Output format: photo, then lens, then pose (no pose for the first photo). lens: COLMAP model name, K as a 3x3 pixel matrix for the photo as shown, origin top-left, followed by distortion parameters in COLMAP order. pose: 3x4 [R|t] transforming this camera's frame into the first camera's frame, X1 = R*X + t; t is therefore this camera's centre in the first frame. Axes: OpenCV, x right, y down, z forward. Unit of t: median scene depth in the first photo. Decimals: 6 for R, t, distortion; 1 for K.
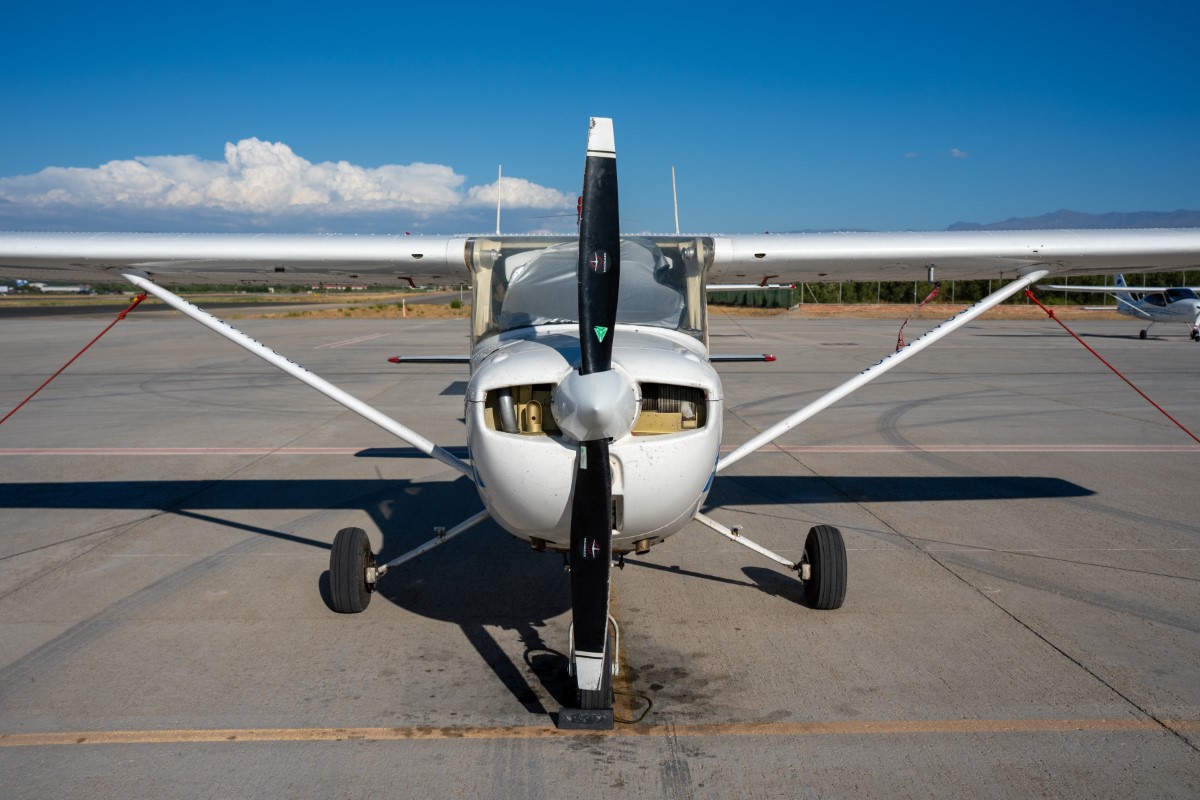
lens RADIAL K [[1193.2, 0, 600.0], [0, 1193.2, 400.0], [0, 0, 1]] dist [-0.038702, 0.009126]
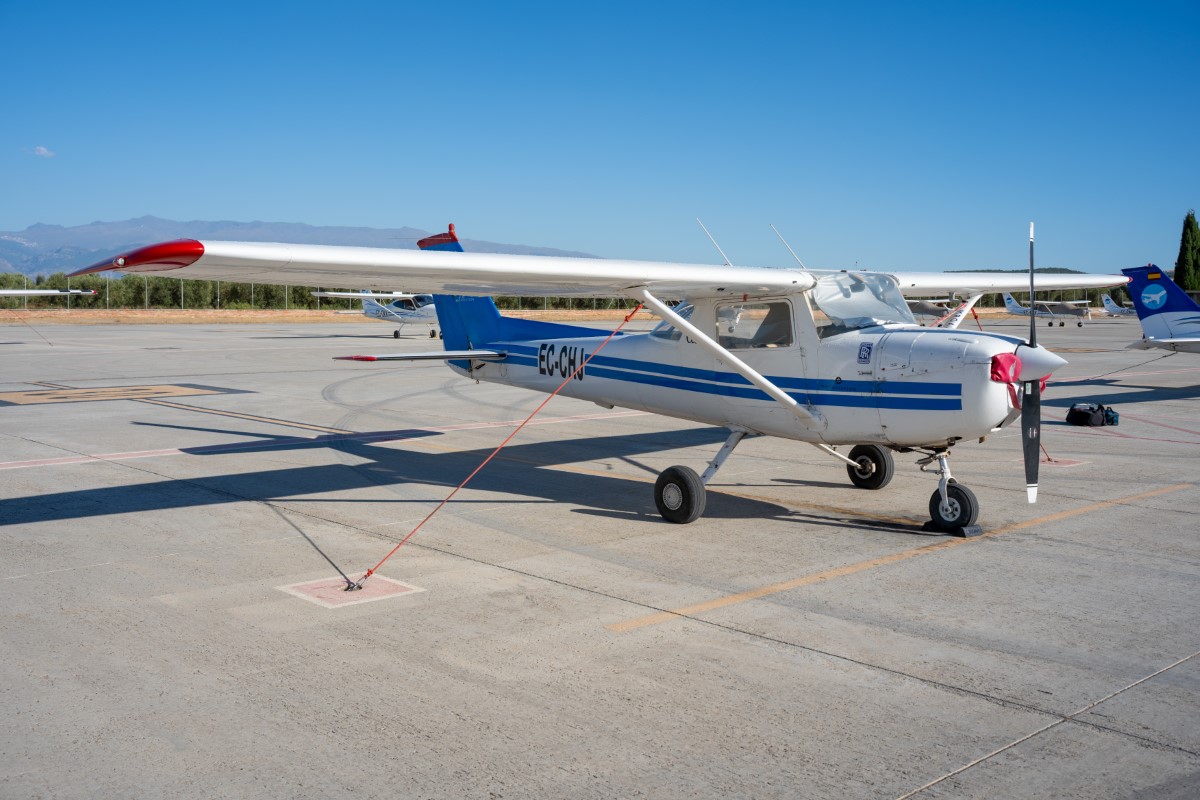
lens RADIAL K [[1193.2, 0, 600.0], [0, 1193.2, 400.0], [0, 0, 1]] dist [-0.038702, 0.009126]
pose [[0.720361, -0.052170, 0.691635, -0.219625], [0.054442, 0.998344, 0.018602, -0.001118], [-0.691460, 0.024254, 0.722008, 0.004963]]
